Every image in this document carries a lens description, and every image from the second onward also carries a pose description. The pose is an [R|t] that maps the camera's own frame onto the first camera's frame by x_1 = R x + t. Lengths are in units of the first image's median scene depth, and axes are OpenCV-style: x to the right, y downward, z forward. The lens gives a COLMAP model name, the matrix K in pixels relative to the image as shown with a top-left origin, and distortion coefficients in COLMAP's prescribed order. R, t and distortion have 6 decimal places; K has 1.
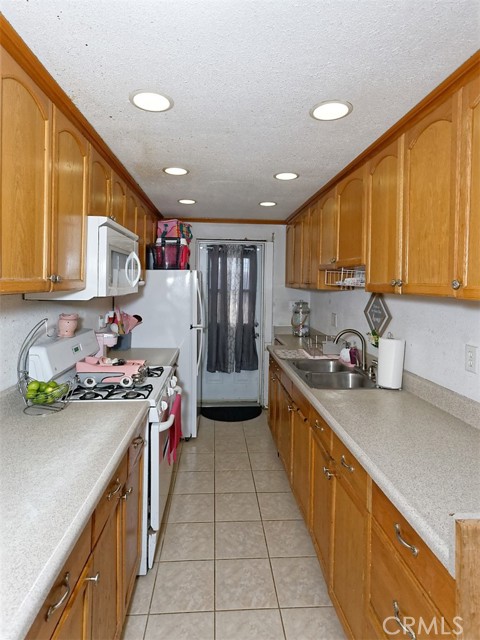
lens RADIAL K [[351.5, 0, 244.4], [0, 351.5, 284.0], [0, 0, 1]] dist [0.007841, 0.003150]
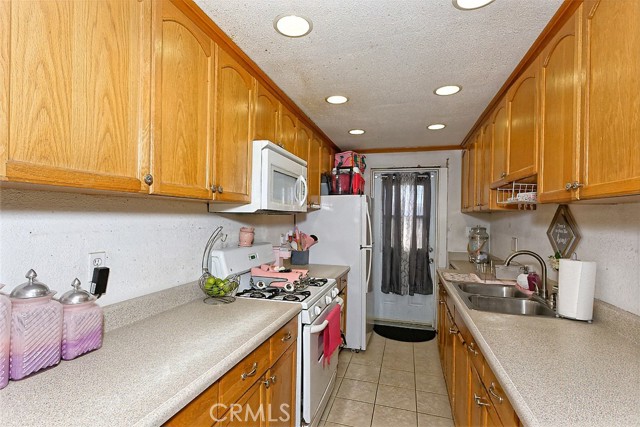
lens RADIAL K [[313.6, 0, 316.9], [0, 313.6, 214.7], [0, 0, 1]] dist [0.004646, 0.002641]
pose [[0.937288, -0.003690, -0.348535, 0.082119], [-0.000254, 0.999936, -0.011269, 0.045906], [0.348555, 0.010650, 0.937228, 0.065749]]
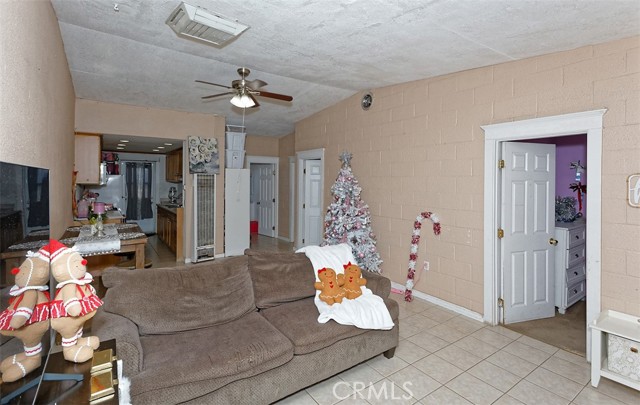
lens RADIAL K [[307.5, 0, 321.1], [0, 307.5, 178.3], [0, 0, 1]] dist [0.006954, 0.000324]
pose [[0.862646, -0.006817, 0.505762, -0.052782], [0.005144, 0.999976, 0.004705, -0.028209], [-0.505782, -0.001457, 0.862660, -2.408545]]
